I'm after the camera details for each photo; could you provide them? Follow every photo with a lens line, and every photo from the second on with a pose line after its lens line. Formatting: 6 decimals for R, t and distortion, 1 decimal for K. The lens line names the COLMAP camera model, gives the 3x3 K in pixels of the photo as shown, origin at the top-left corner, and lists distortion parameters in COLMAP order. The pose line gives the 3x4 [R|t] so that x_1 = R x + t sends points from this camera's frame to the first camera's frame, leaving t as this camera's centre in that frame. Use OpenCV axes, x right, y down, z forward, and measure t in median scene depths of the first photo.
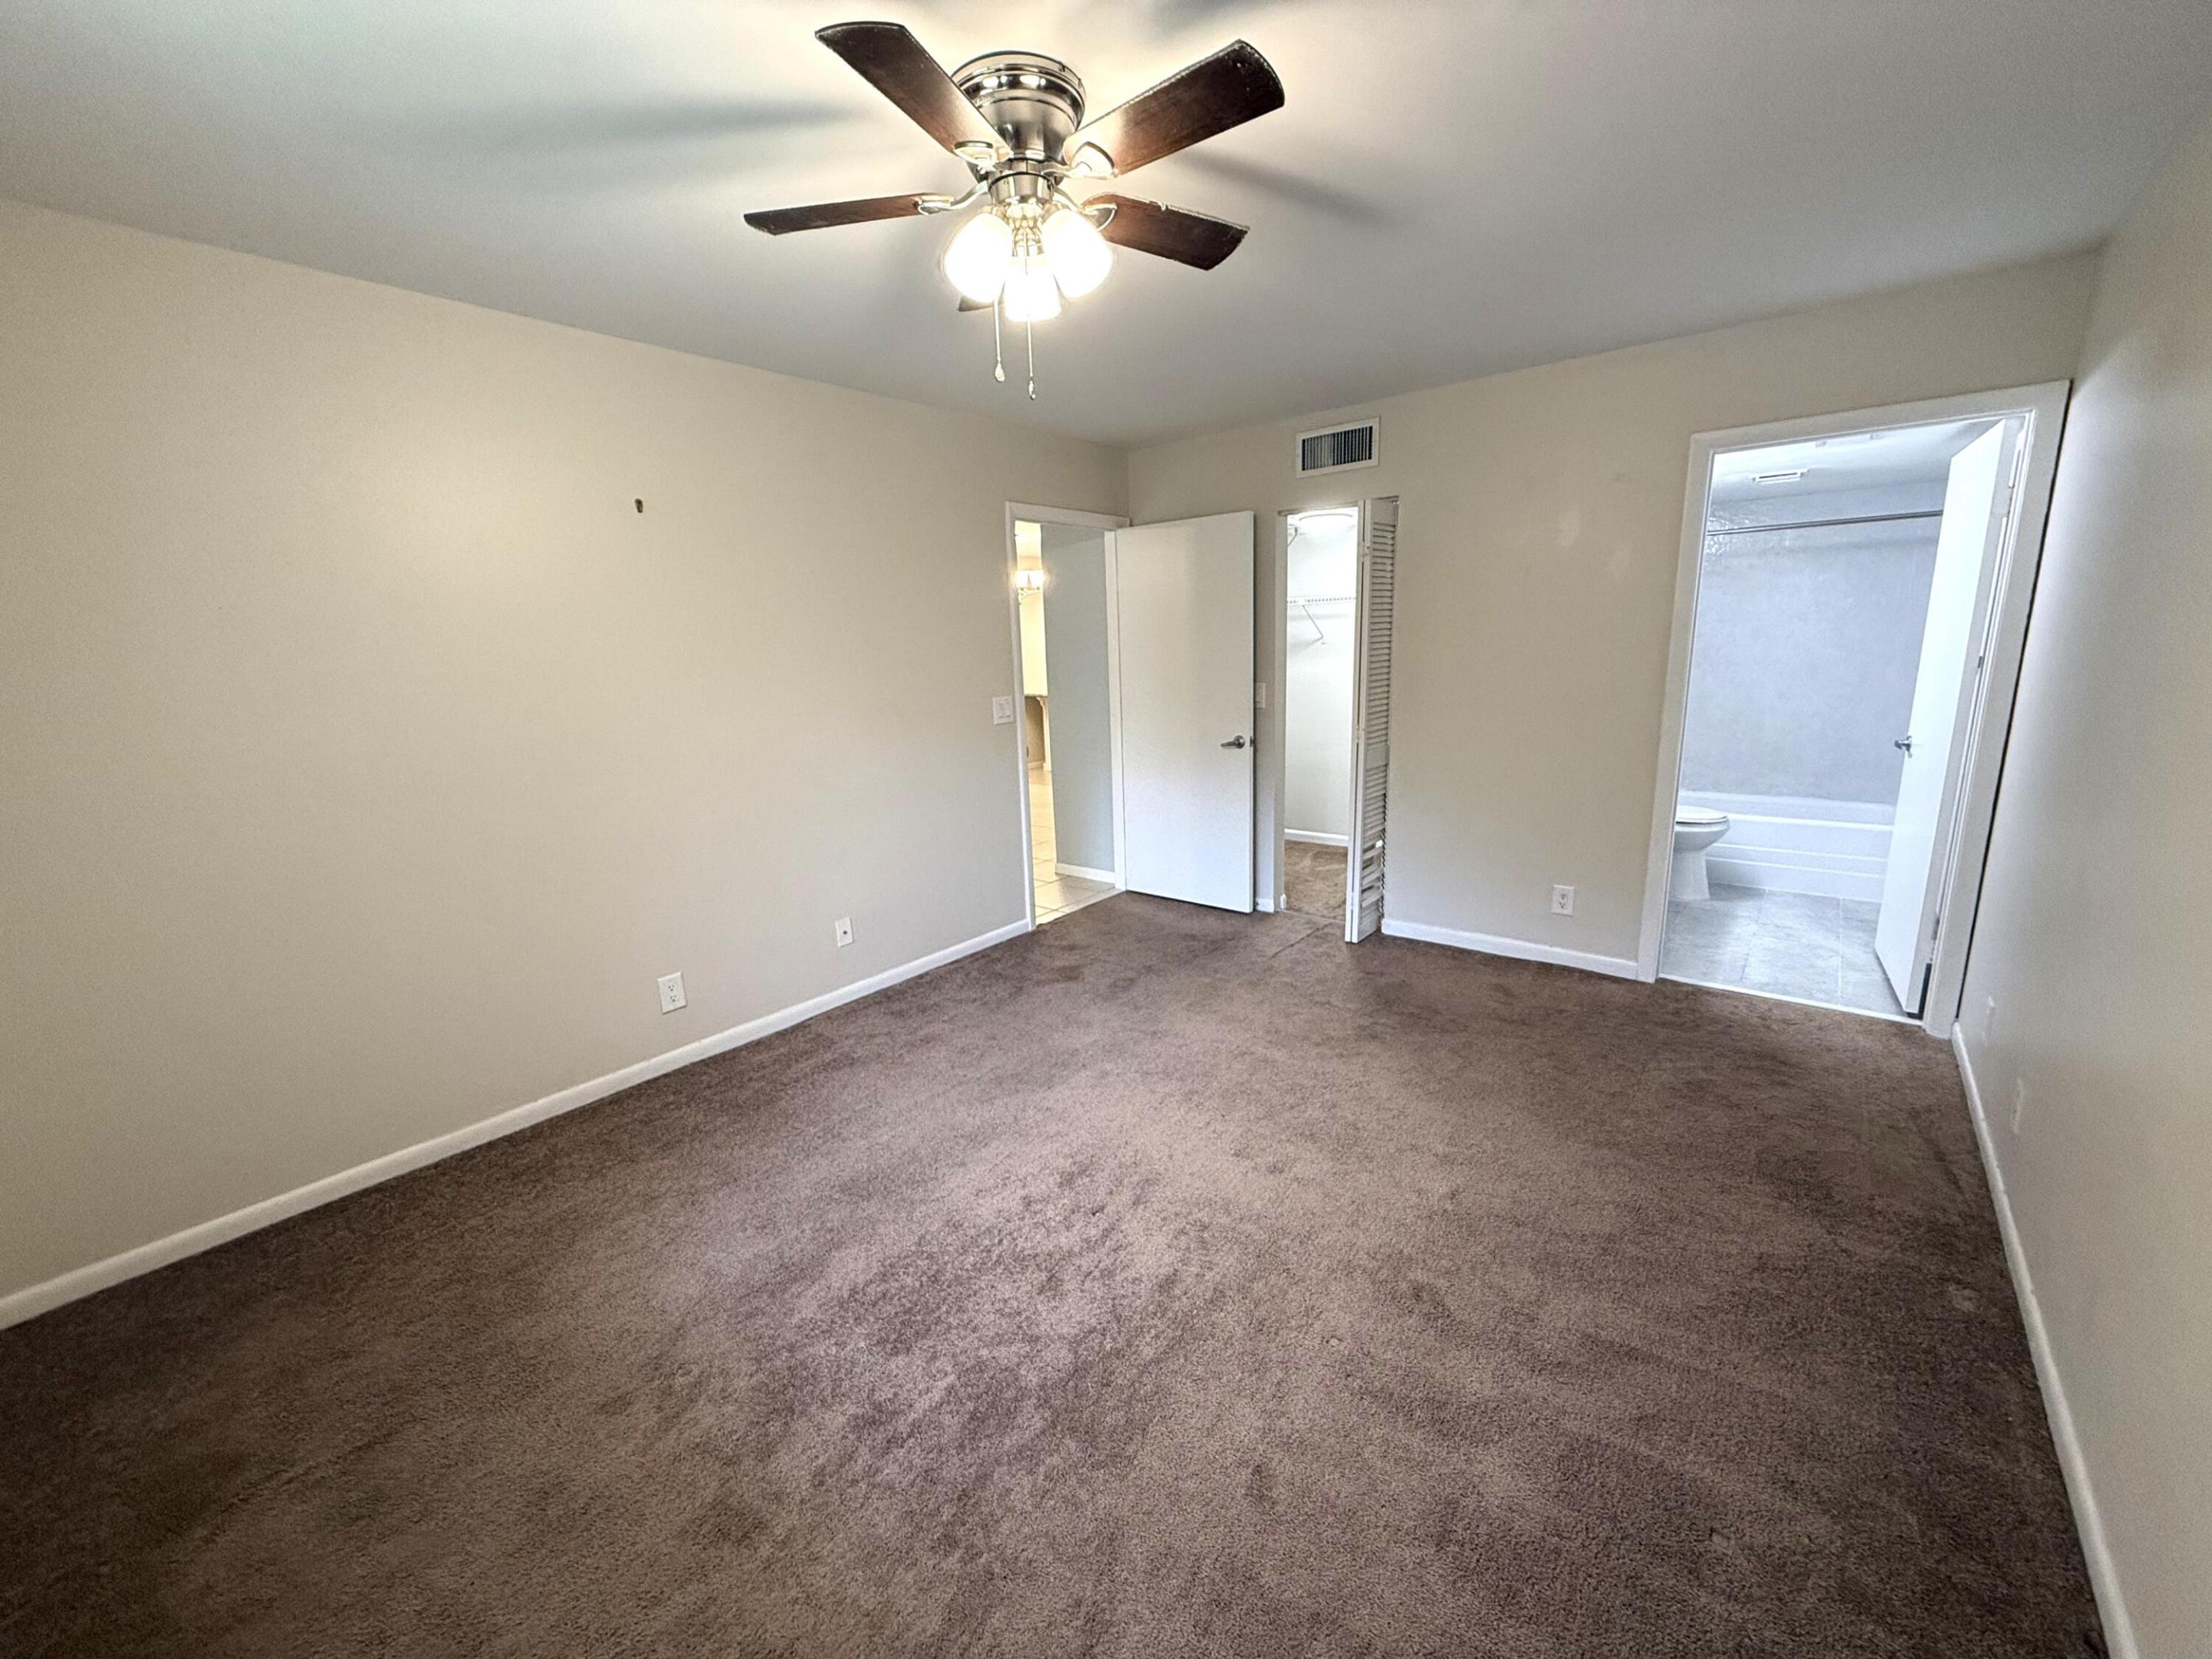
lens RADIAL K [[882.9, 0, 1101.7], [0, 882.9, 825.3], [0, 0, 1]] dist [0.001578, 0.000027]
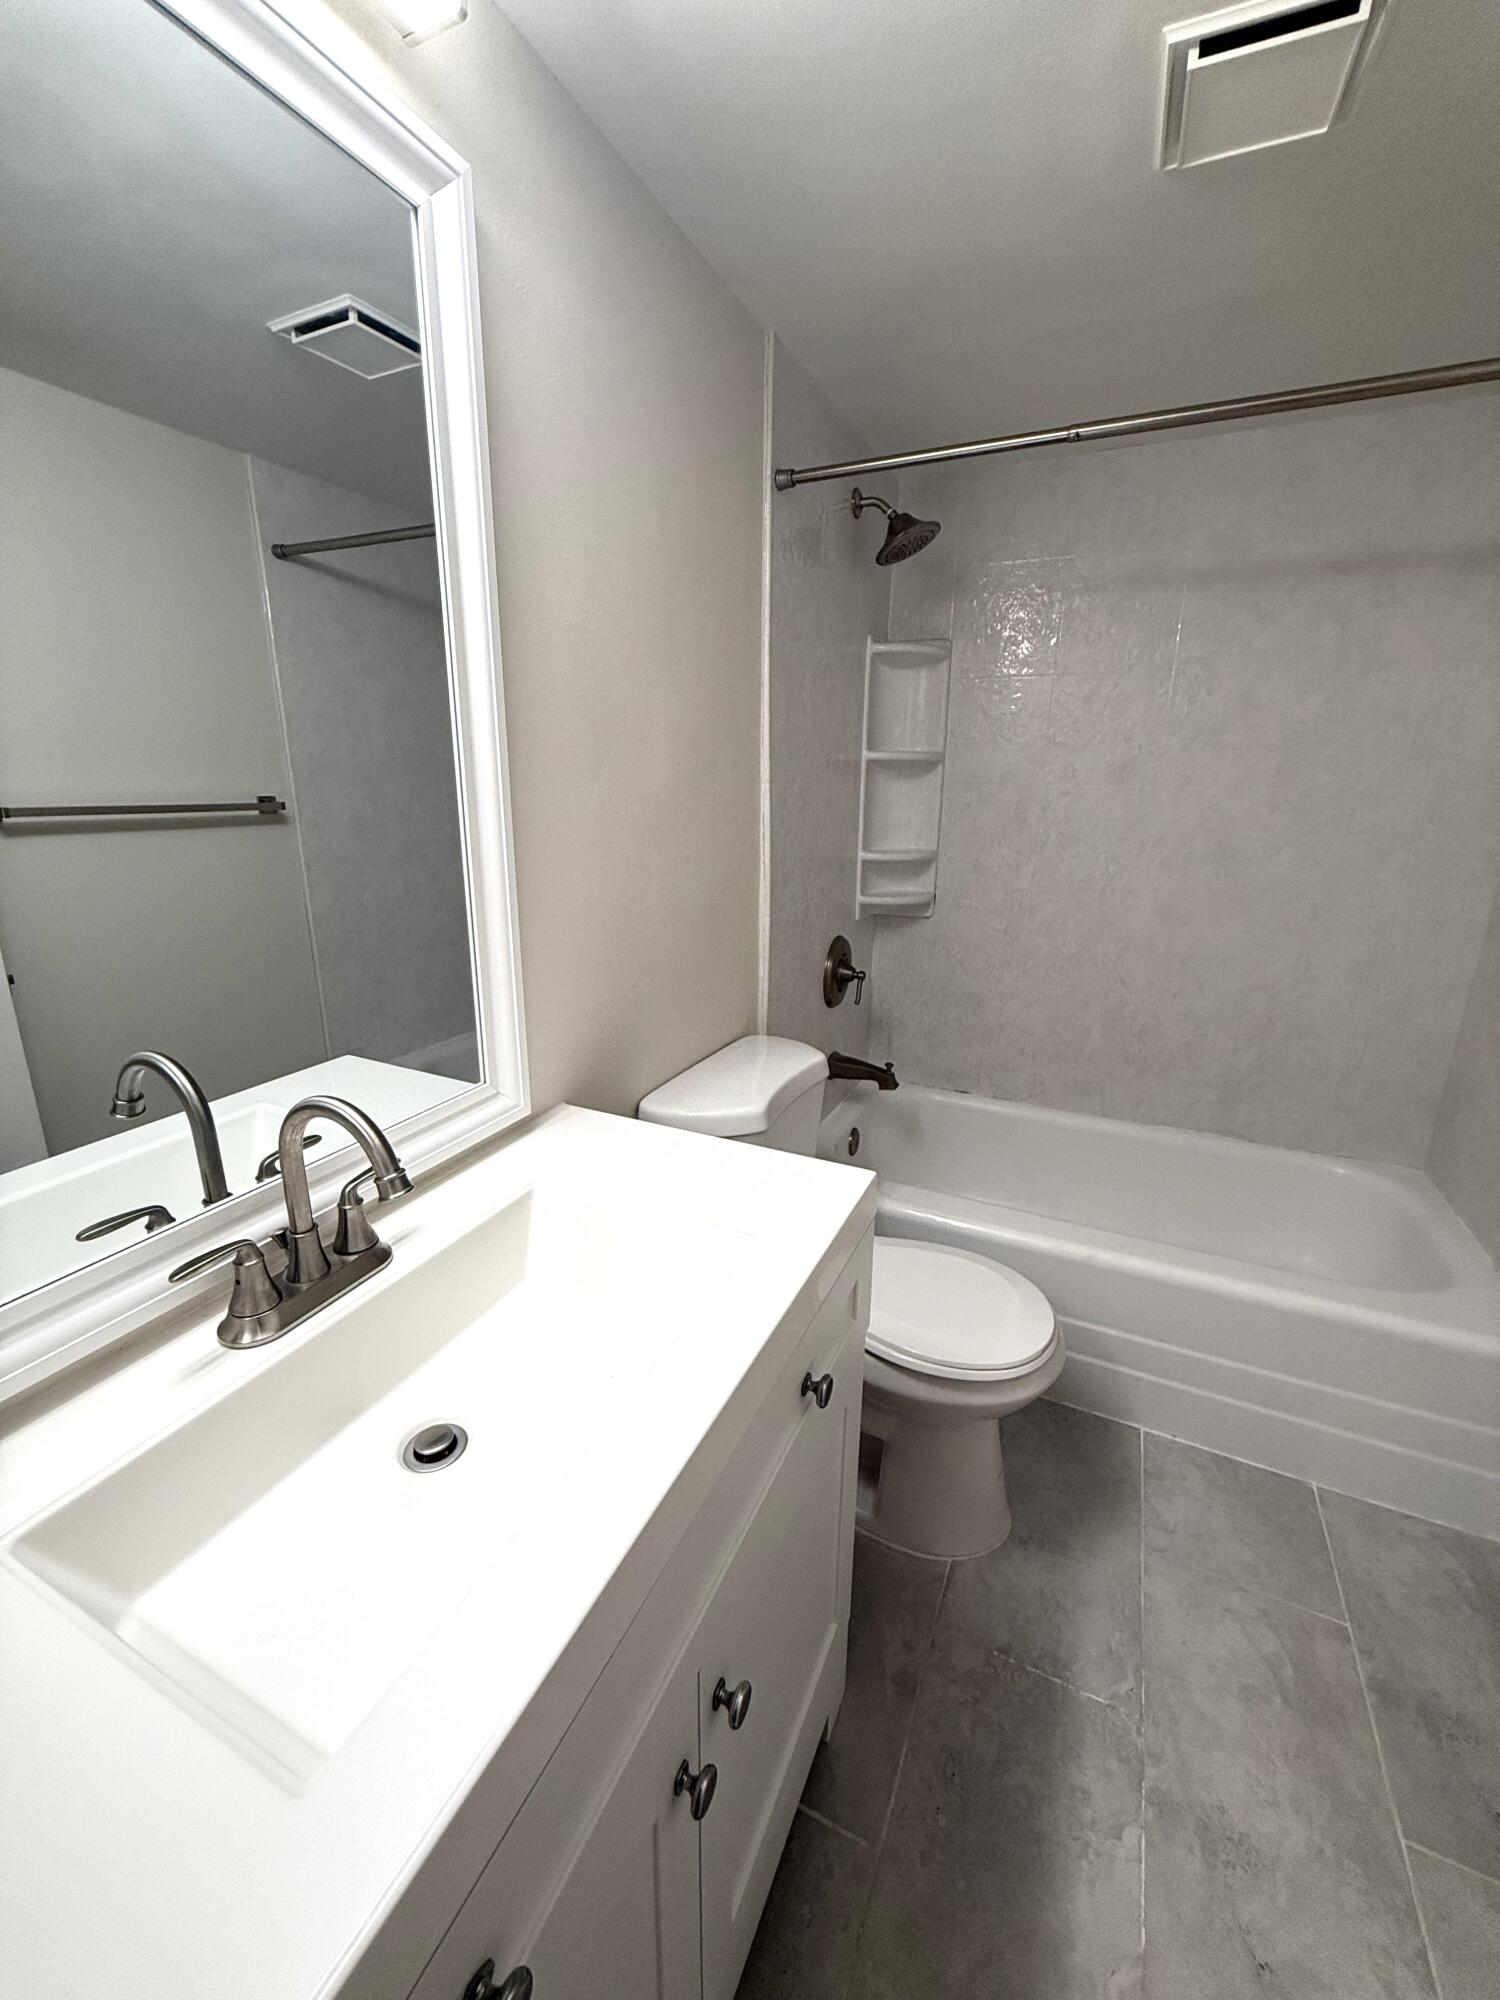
lens RADIAL K [[798.3, 0, 751.5], [0, 798.3, 1003.4], [0, 0, 1]] dist [0.001578, 0.000027]
pose [[0.966742, -0.027729, 0.254246, 0.523940], [0.008514, 0.997043, 0.076367, -0.151898], [-0.255612, -0.071663, 0.964120, 0.748100]]
